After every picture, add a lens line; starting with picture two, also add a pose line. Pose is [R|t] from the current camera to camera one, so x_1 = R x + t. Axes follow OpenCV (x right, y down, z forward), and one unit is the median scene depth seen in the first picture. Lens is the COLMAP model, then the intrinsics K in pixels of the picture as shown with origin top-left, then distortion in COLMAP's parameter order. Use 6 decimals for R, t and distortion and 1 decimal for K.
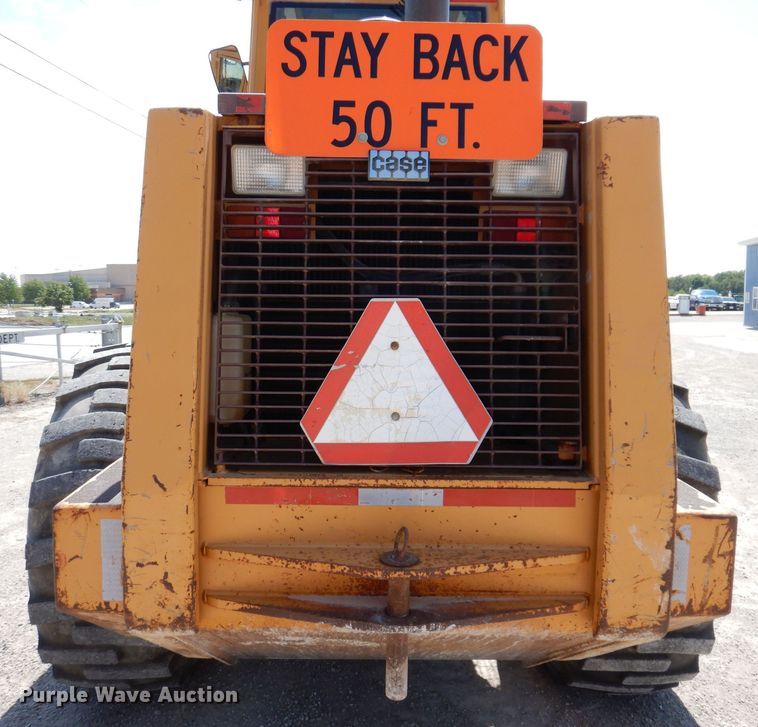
lens RADIAL K [[700.3, 0, 372.7], [0, 700.3, 368.0], [0, 0, 1]] dist [-0.004875, 0.000000]
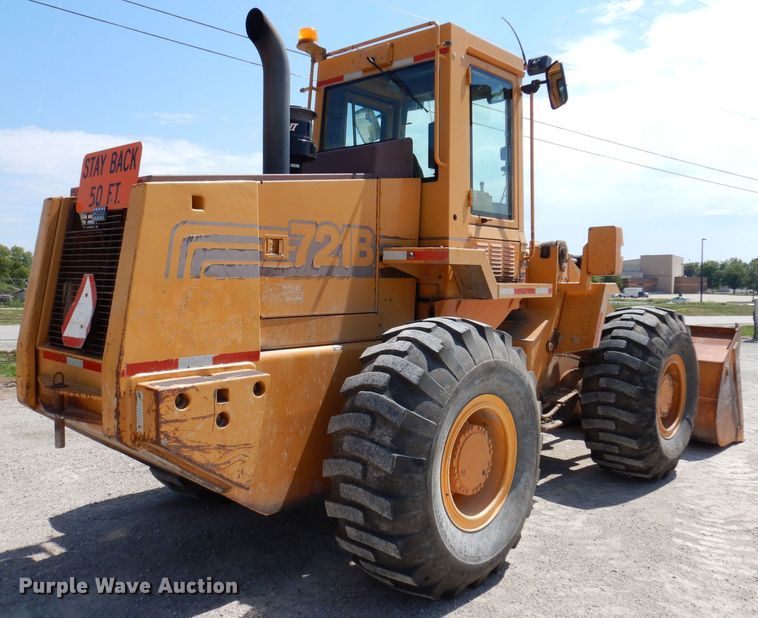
lens RADIAL K [[692.6, 0, 368.3], [0, 692.6, 319.7], [0, 0, 1]] dist [0.010827, 0.000000]
pose [[0.706224, 0.046148, -0.706483, 2.189865], [-0.084525, 0.996232, -0.019420, 0.012812], [0.702925, 0.073430, 0.707464, 0.074939]]
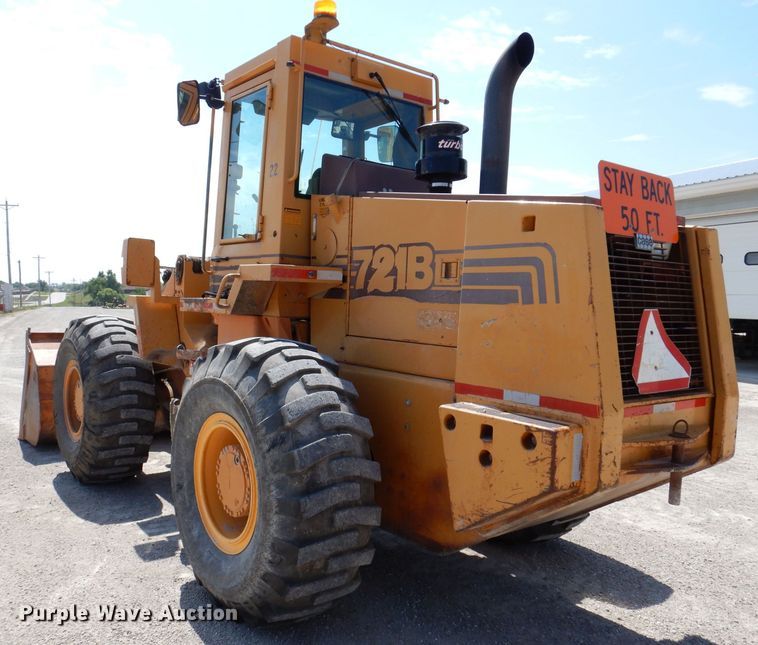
lens RADIAL K [[639.4, 0, 361.9], [0, 639.4, 333.3], [0, 0, 1]] dist [0.008783, -0.014525]
pose [[0.812734, -0.015921, 0.582417, -1.675189], [0.035692, 0.999110, -0.022494, -0.018393], [-0.581540, 0.039069, 0.812579, -0.001329]]
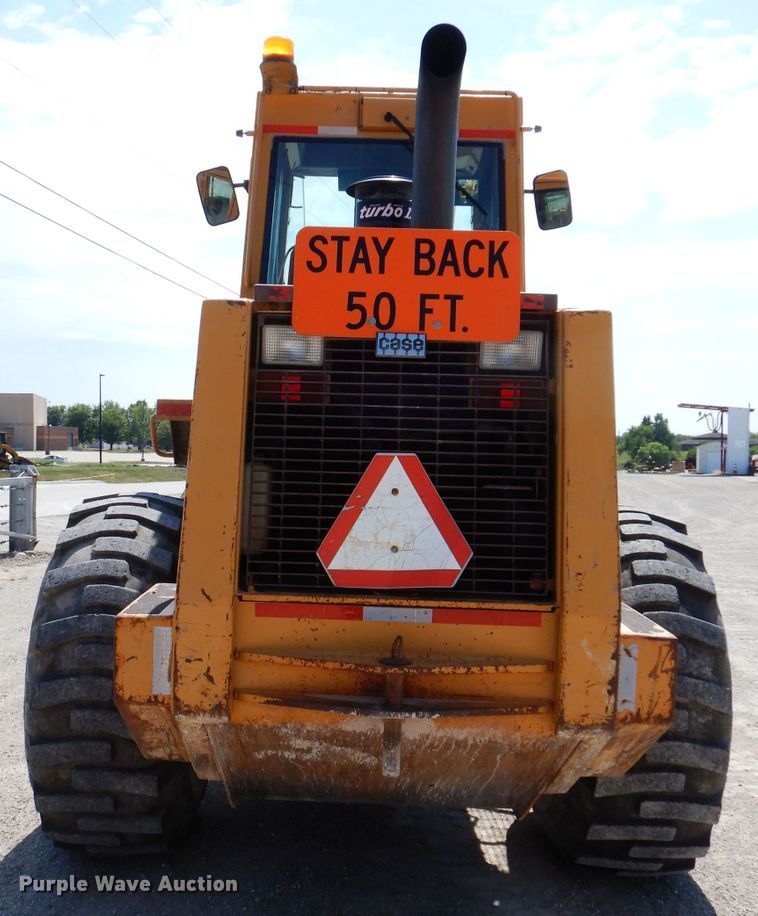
lens RADIAL K [[1064.9, 0, 342.8], [0, 1064.9, 480.9], [0, 0, 1]] dist [-0.037067, 0.000000]
pose [[0.999430, 0.019030, -0.027892, -0.007989], [-0.020897, 0.997448, -0.068276, 0.077140], [0.026522, 0.068820, 0.997276, -0.843801]]
